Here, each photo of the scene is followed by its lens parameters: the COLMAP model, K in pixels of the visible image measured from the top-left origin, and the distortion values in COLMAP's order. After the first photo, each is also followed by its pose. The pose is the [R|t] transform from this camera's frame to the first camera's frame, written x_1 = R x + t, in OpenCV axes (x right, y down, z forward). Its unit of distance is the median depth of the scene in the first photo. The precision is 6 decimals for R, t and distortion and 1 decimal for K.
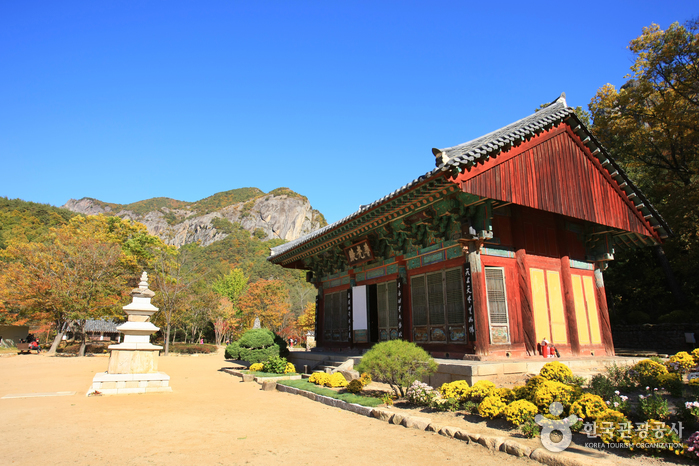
lens RADIAL K [[427.5, 0, 349.5], [0, 427.5, 233.0], [0, 0, 1]] dist [-0.001088, 0.000035]
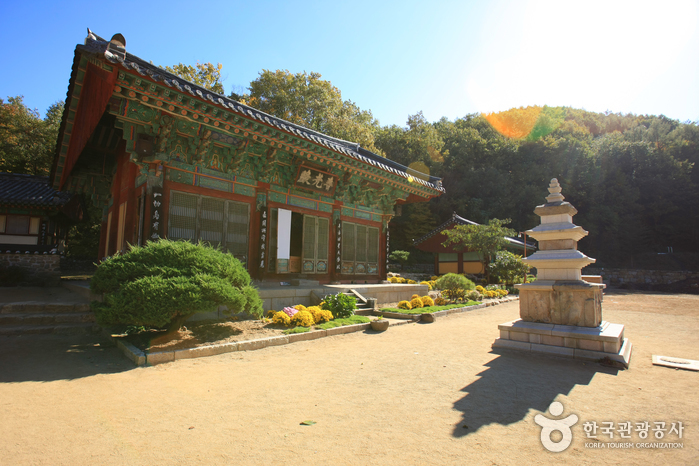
lens RADIAL K [[329.6, 0, 349.5], [0, 329.6, 233.0], [0, 0, 1]] dist [-0.014091, 0.000088]
pose [[-0.328162, 0.106440, 0.938605, -0.722657], [-0.242986, 0.950684, -0.192764, 0.301804], [-0.912835, -0.291326, -0.286115, 1.204735]]
